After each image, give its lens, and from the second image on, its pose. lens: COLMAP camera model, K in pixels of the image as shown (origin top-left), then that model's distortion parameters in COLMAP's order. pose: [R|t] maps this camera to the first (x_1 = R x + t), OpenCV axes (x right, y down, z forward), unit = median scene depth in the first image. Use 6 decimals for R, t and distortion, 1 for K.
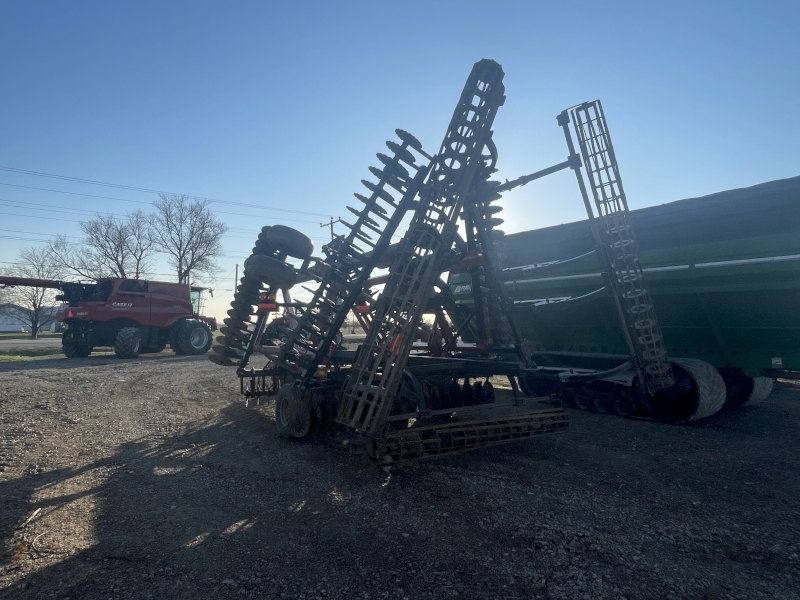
lens RADIAL K [[465.2, 0, 398.3], [0, 465.2, 303.4], [0, 0, 1]] dist [-0.005580, 0.000002]
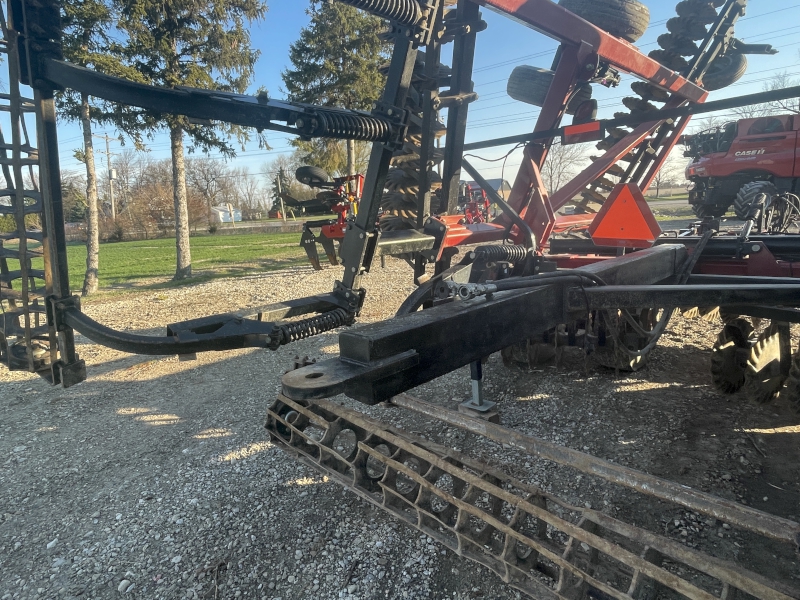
lens RADIAL K [[465.2, 0, 397.4], [0, 465.2, 299.3], [0, 0, 1]] dist [-0.005580, 0.000002]
pose [[0.200198, 0.175196, -0.963964, 0.444075], [0.113973, 0.973038, 0.200515, 0.081845], [0.973104, -0.150009, 0.174833, 0.970451]]
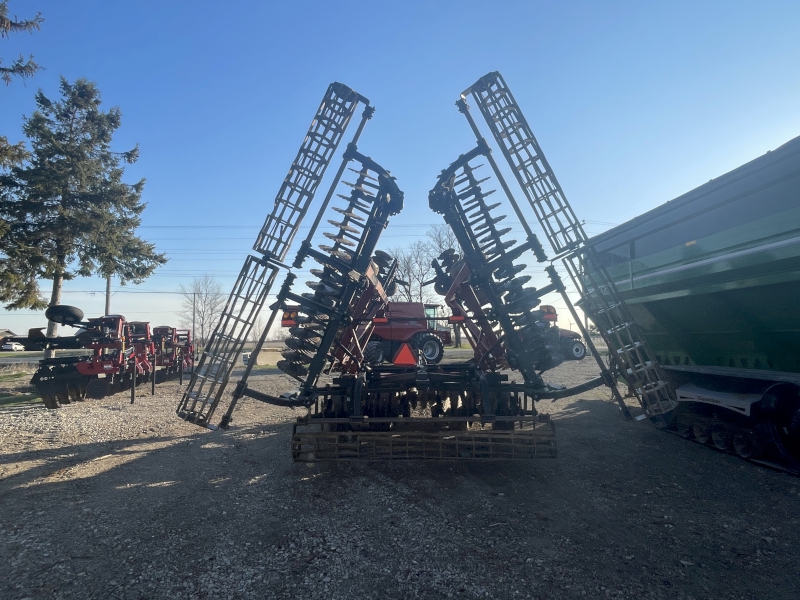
lens RADIAL K [[465.2, 0, 397.5], [0, 465.2, 296.5], [0, 0, 1]] dist [-0.005580, 0.000002]
pose [[0.815481, -0.068012, -0.574775, 0.768447], [0.044182, 0.997489, -0.055346, 0.022180], [0.577096, 0.019739, 0.816438, 0.192418]]
